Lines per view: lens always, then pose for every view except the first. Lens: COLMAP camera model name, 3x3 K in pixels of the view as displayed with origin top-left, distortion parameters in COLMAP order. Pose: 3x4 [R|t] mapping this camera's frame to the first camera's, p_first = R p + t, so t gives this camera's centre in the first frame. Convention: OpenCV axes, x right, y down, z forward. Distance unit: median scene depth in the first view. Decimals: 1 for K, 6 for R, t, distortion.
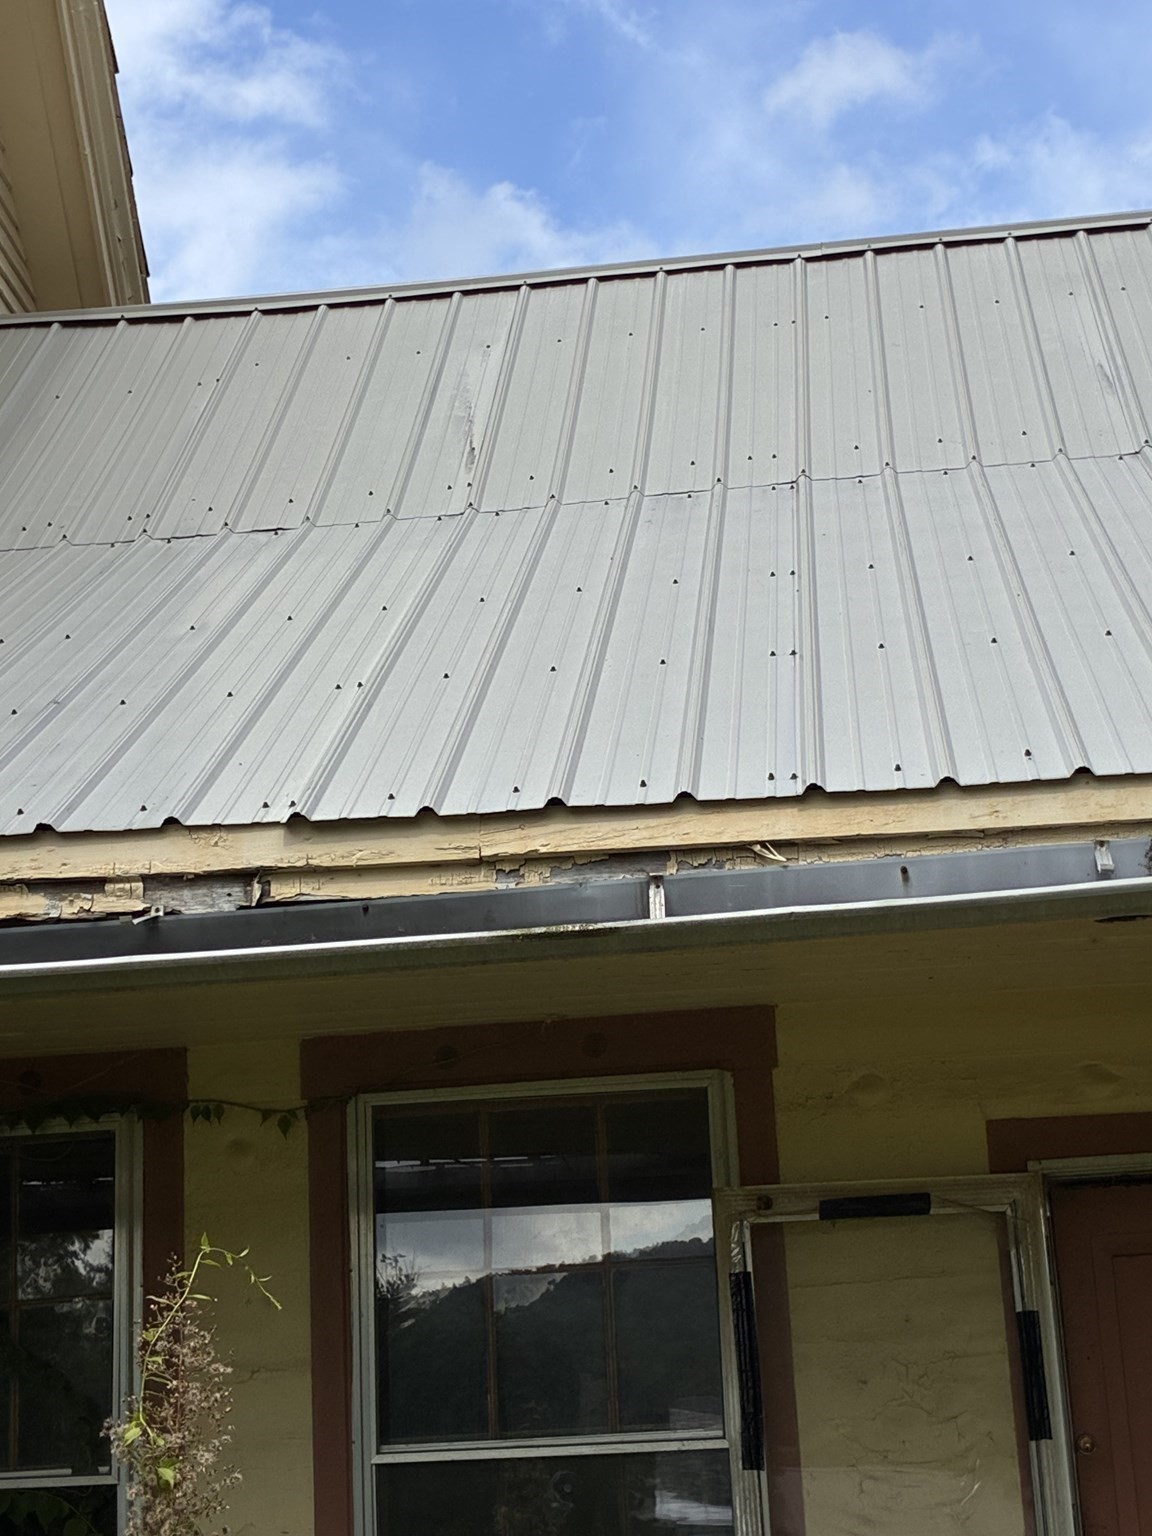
lens RADIAL K [[3002.9, 0, 576.1], [0, 3002.9, 766.6], [0, 0, 1]] dist [0.171229, 0.000000]
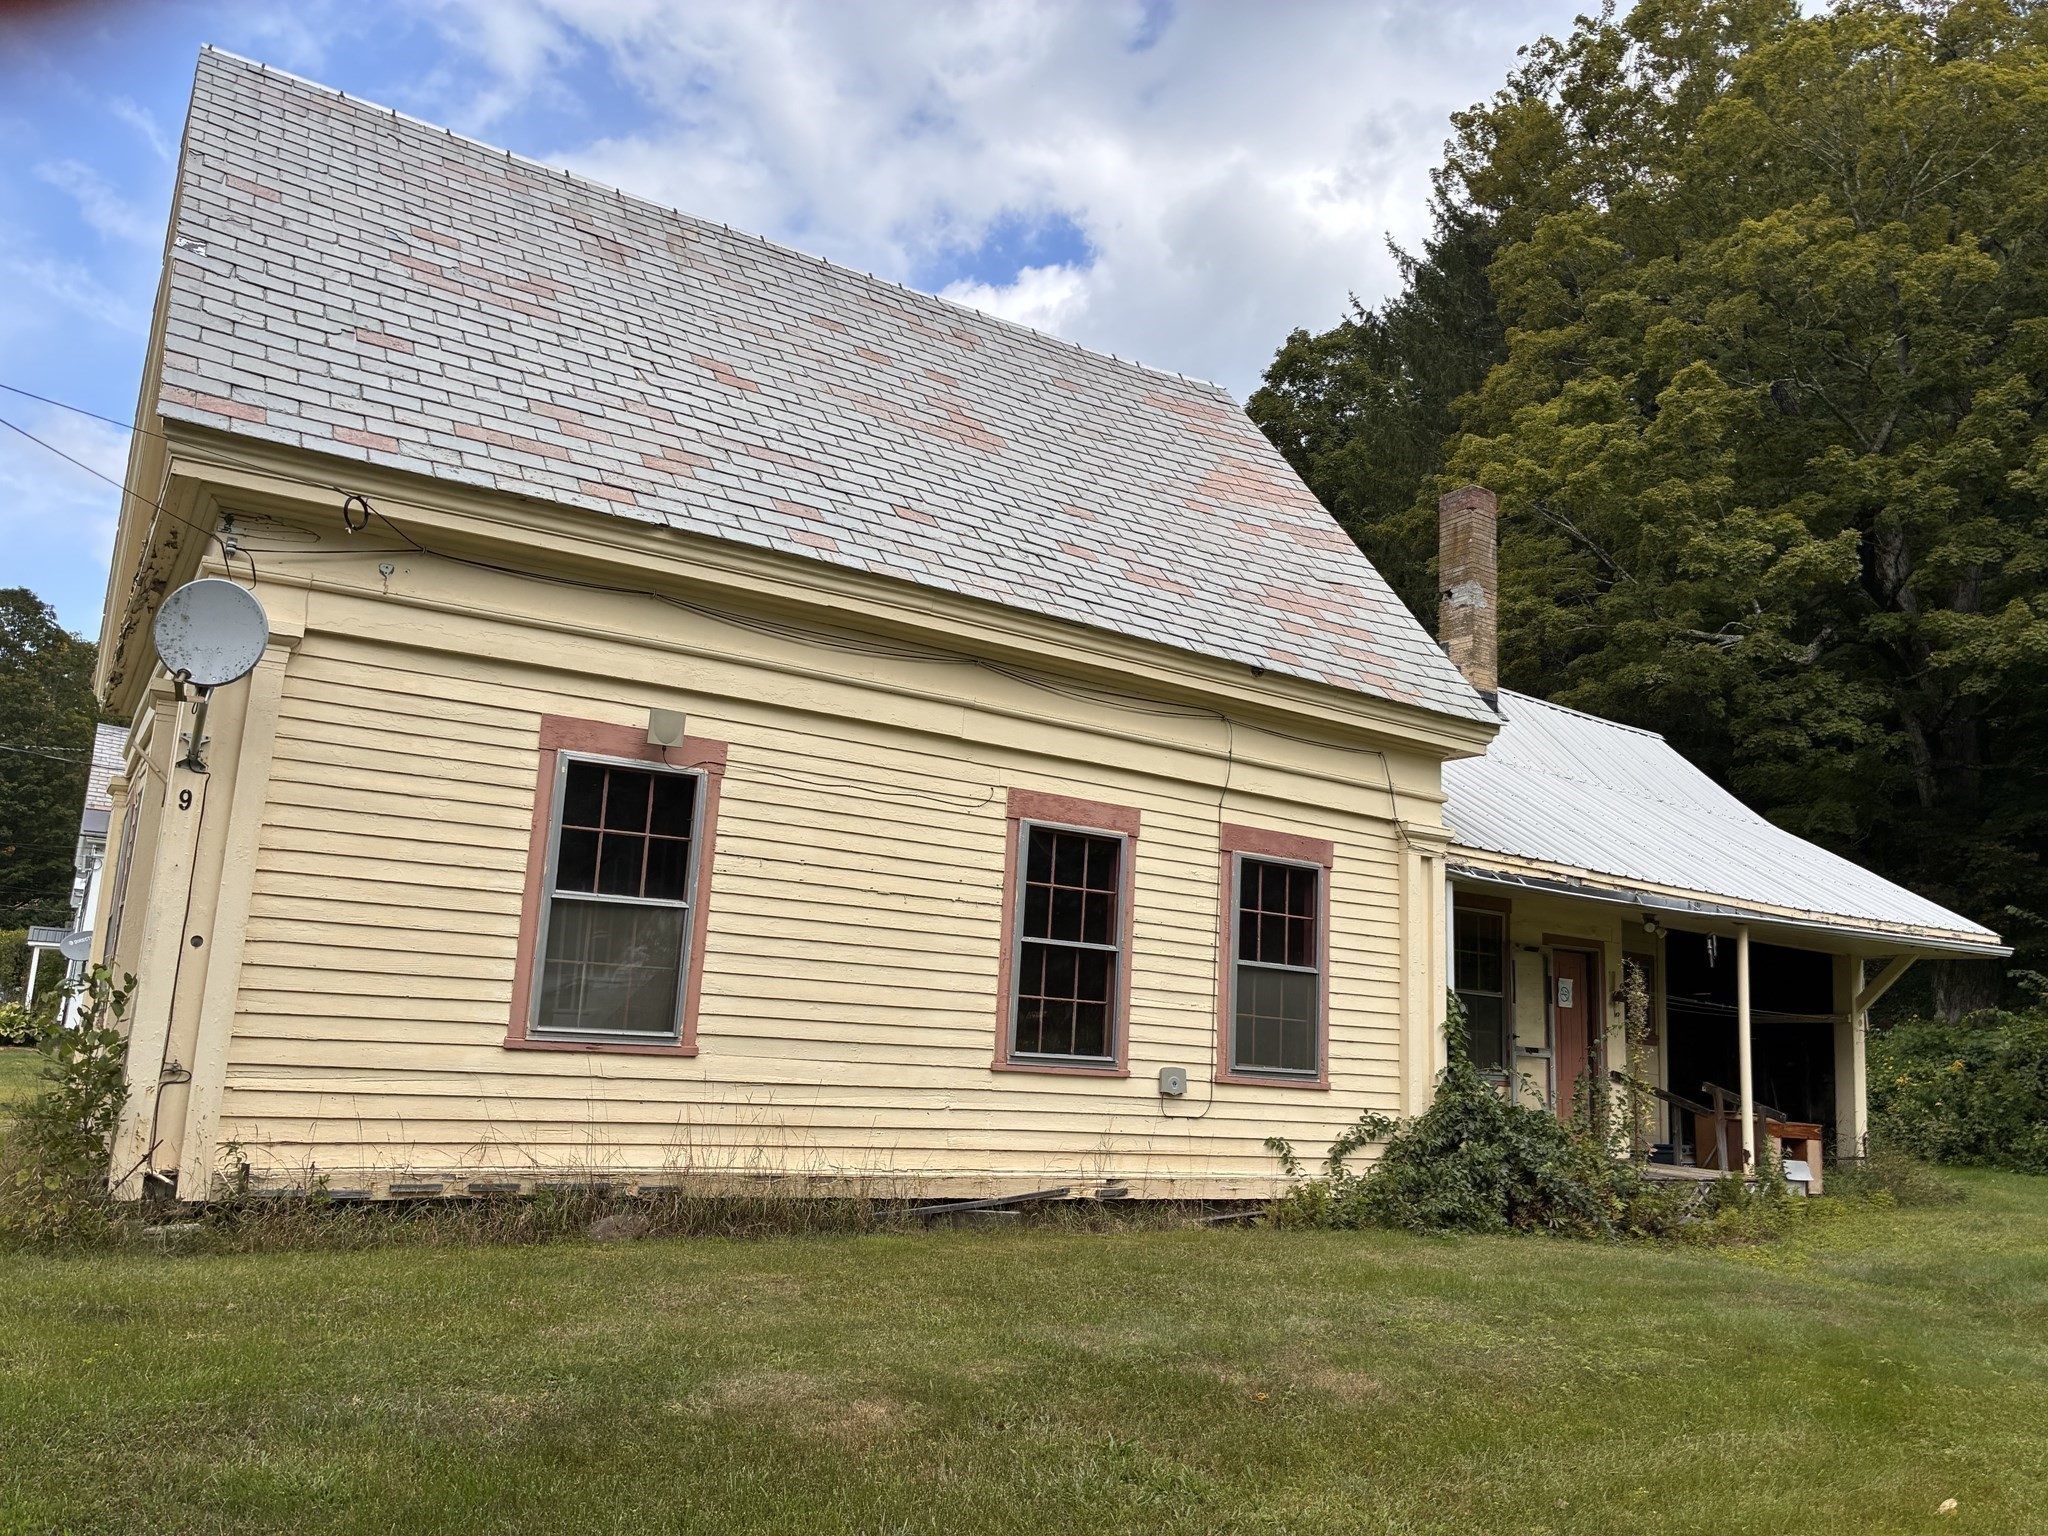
lens RADIAL K [[1550.9, 0, 1018.4], [0, 1550.9, 763.7], [0, 0, 1]] dist [0.029765, -0.045315]
pose [[0.777610, 0.202608, 0.595208, -2.293111], [-0.259089, 0.965804, 0.009729, 0.066917], [-0.572883, -0.161777, 0.803513, -0.437340]]
